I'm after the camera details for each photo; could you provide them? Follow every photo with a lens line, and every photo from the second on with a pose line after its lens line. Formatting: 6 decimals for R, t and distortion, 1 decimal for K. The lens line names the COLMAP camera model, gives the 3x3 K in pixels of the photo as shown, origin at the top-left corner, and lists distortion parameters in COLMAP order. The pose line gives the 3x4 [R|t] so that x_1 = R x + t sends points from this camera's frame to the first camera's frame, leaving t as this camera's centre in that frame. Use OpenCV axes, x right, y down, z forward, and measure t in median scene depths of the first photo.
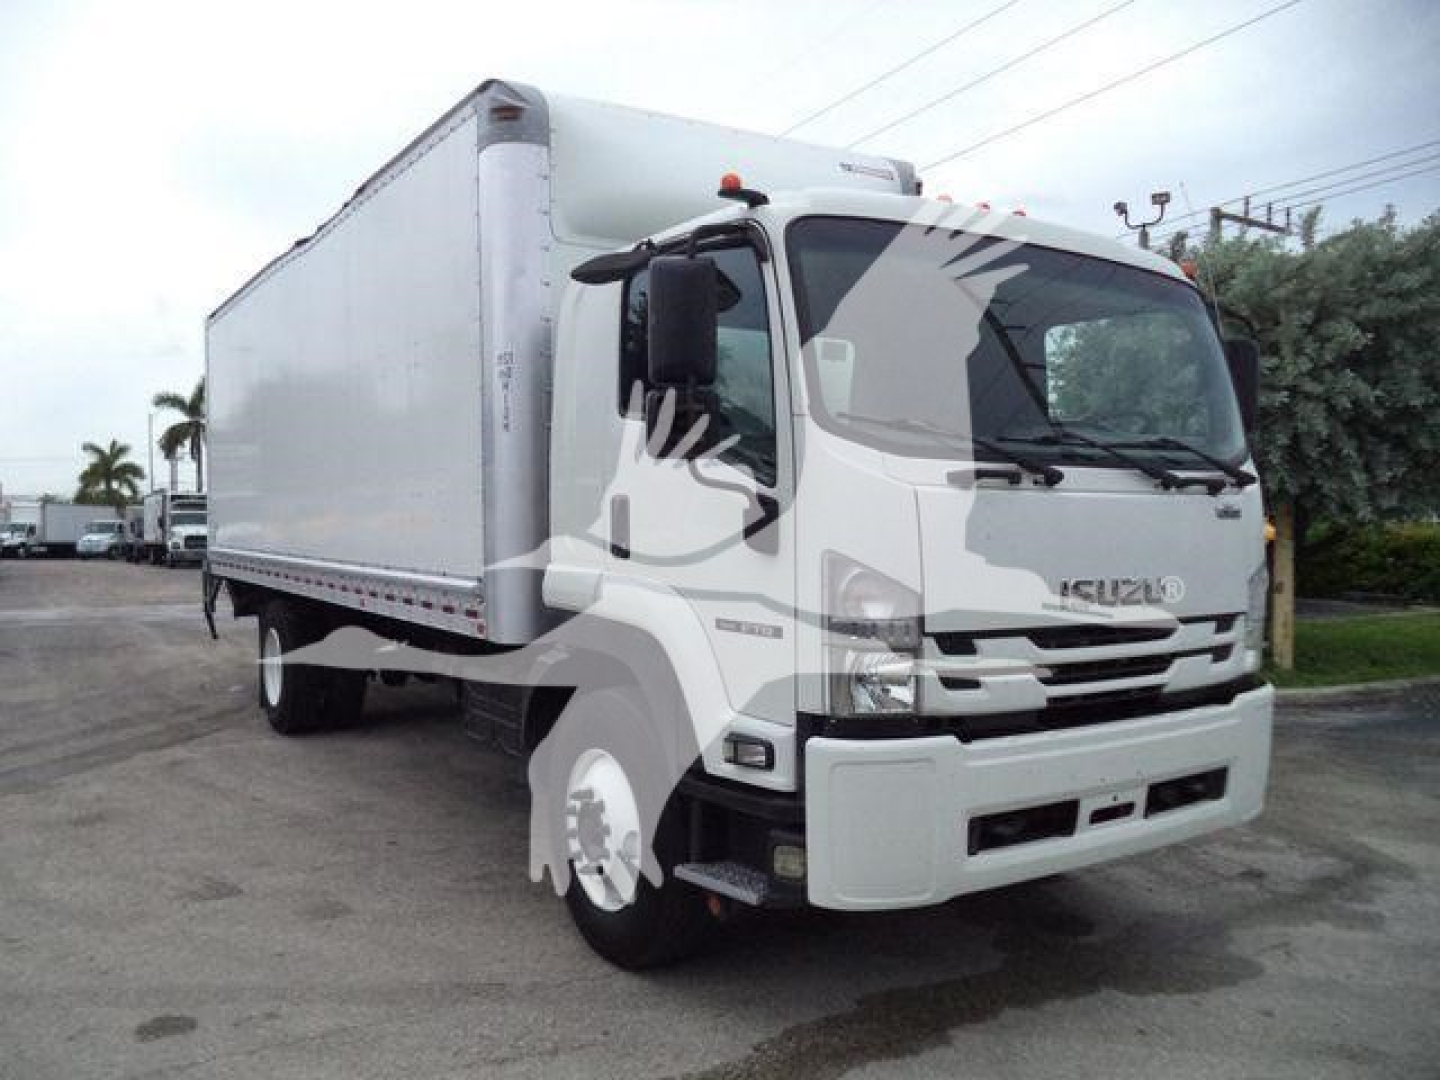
lens RADIAL K [[1087.3, 0, 720.0], [0, 1087.3, 540.0], [0, 0, 1]] dist [-0.043898, 0.004670]
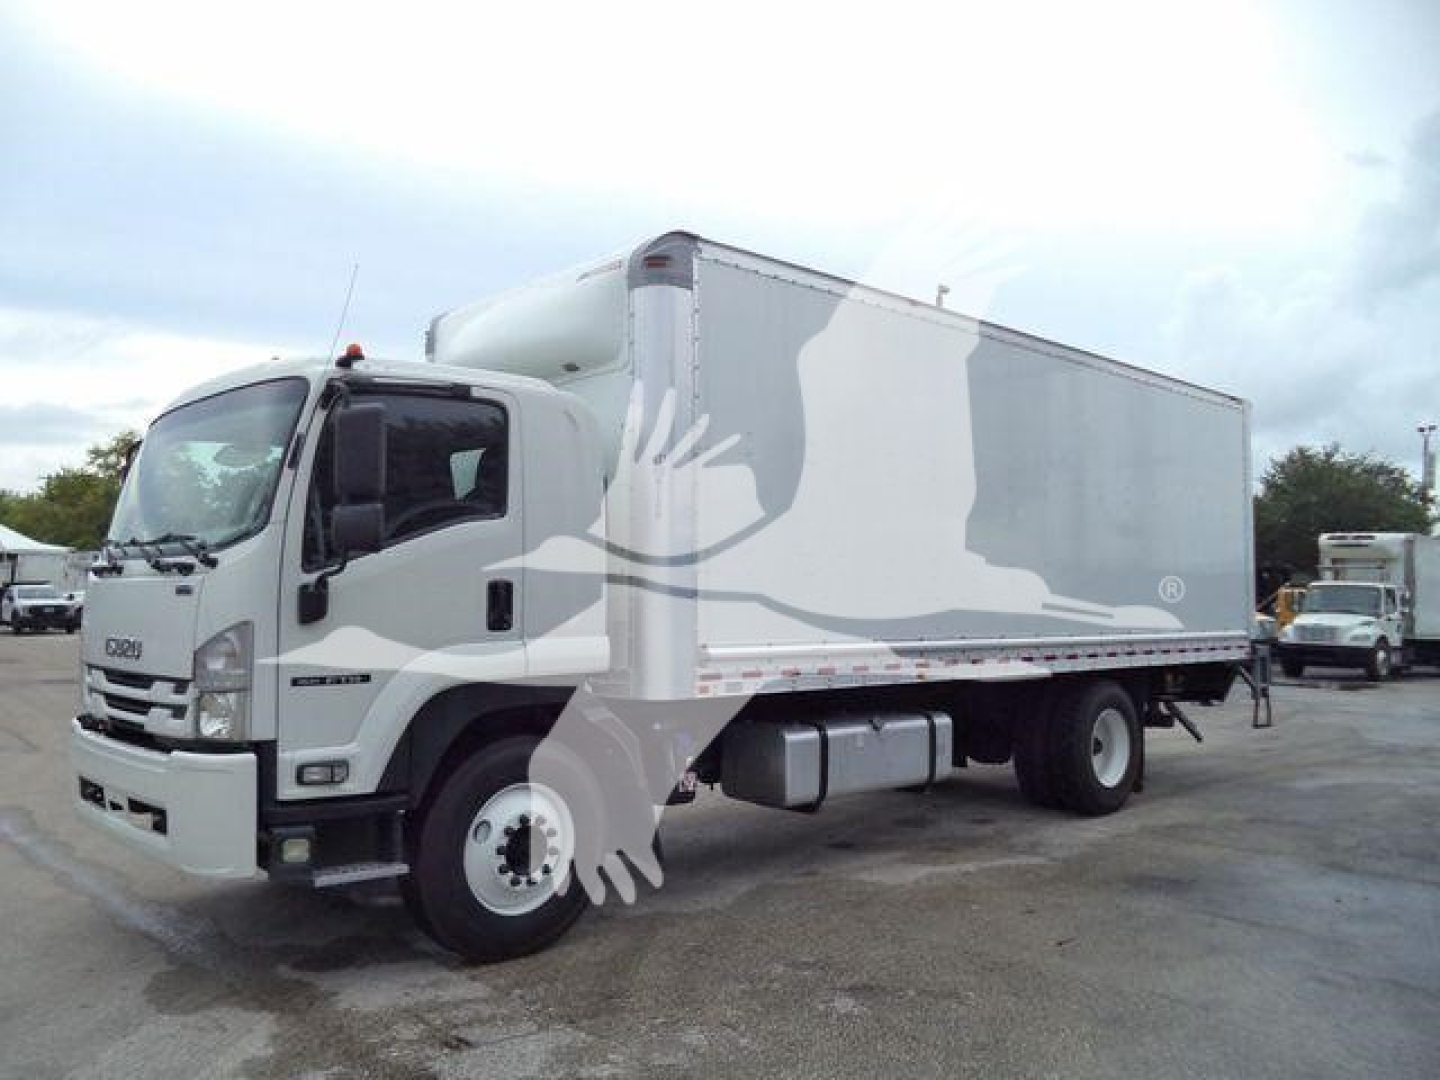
lens RADIAL K [[1180.6, 0, 729.1], [0, 1180.6, 536.0], [0, 0, 1]] dist [-0.009044, -0.006126]
pose [[0.212653, -0.049661, -0.975865, 1.928290], [-0.013545, 0.998462, -0.053763, -0.024617], [0.977034, 0.024651, 0.211654, 1.372393]]
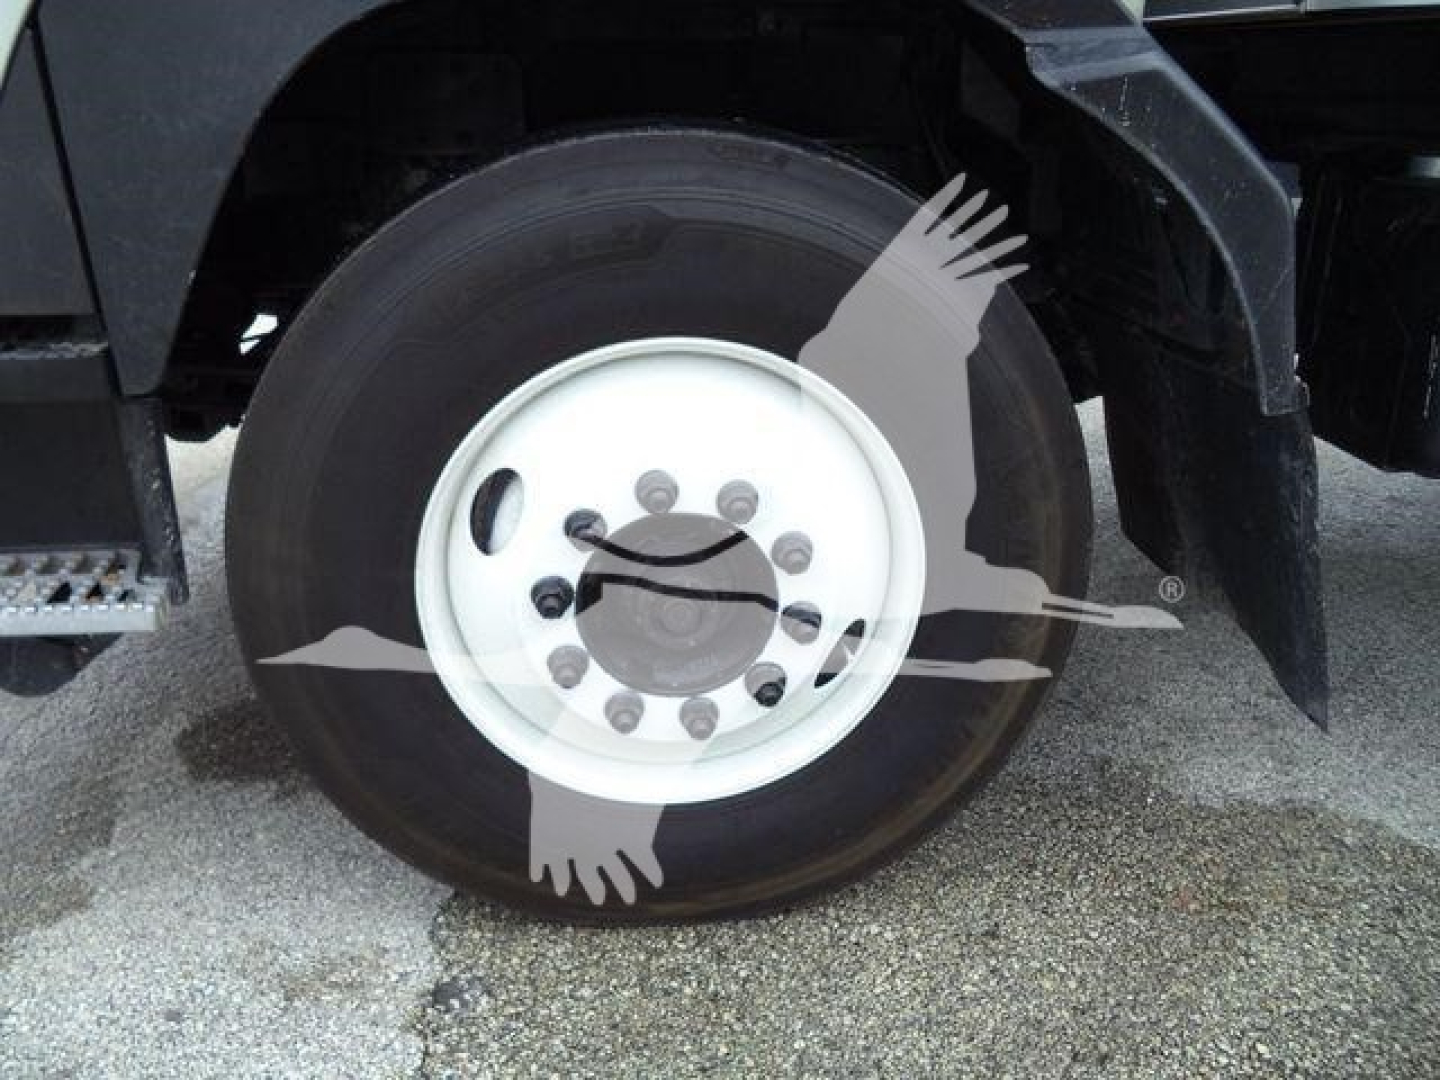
lens RADIAL K [[1167.5, 0, 718.5], [0, 1167.5, 528.8], [0, 0, 1]] dist [-0.015396, -0.004334]
pose [[-0.438701, 0.331238, -0.835358, 0.711740], [-0.008321, 0.928050, 0.372362, 0.133562], [0.898595, 0.170307, -0.404380, 1.598913]]
